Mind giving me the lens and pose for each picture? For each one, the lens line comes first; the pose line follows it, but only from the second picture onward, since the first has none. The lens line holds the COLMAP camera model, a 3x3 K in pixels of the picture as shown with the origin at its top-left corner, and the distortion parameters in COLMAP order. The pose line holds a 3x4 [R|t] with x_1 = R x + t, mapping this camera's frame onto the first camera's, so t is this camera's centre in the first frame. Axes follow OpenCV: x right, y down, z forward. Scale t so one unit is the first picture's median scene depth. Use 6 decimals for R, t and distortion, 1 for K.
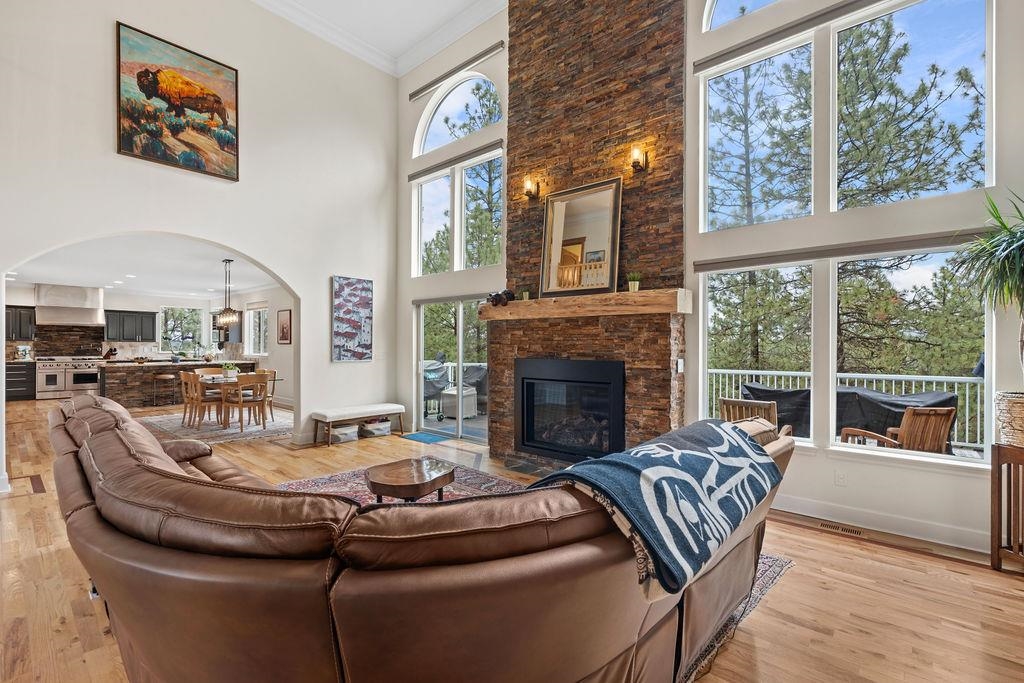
lens RADIAL K [[451.7, 0, 514.6], [0, 451.7, 345.8], [0, 0, 1]] dist [-0.003982, -0.000275]
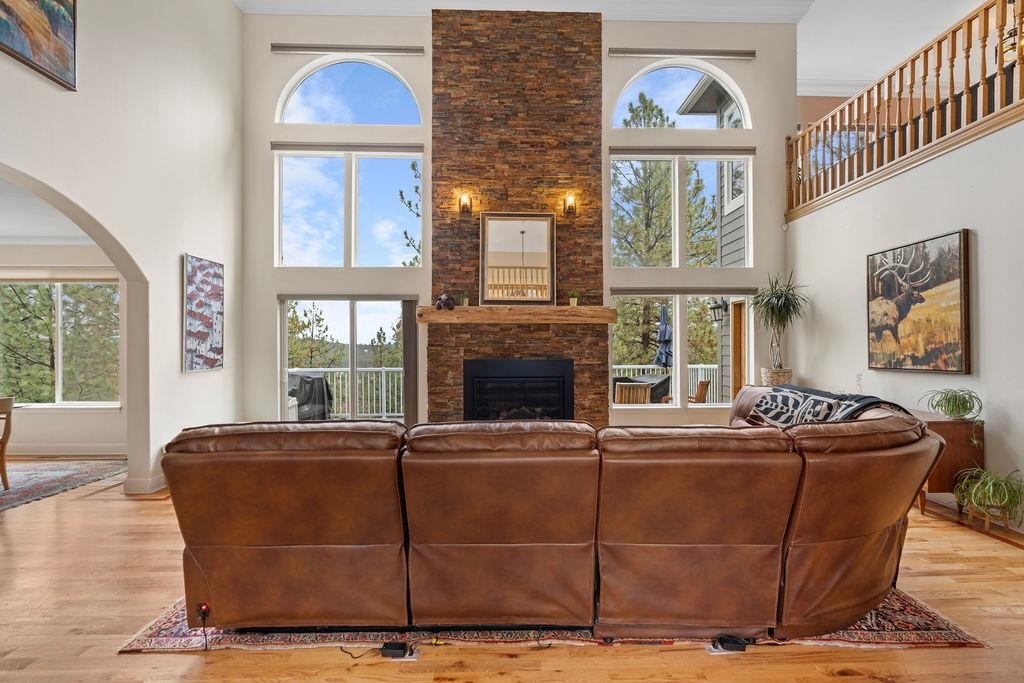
lens RADIAL K [[451.7, 0, 516.8], [0, 451.7, 346.2], [0, 0, 1]] dist [-0.003982, -0.000275]
pose [[0.735995, -0.004329, 0.676974, -0.625471], [0.006425, 0.999979, -0.000591, -0.002904], [-0.676957, 0.004785, 0.736007, 0.128066]]
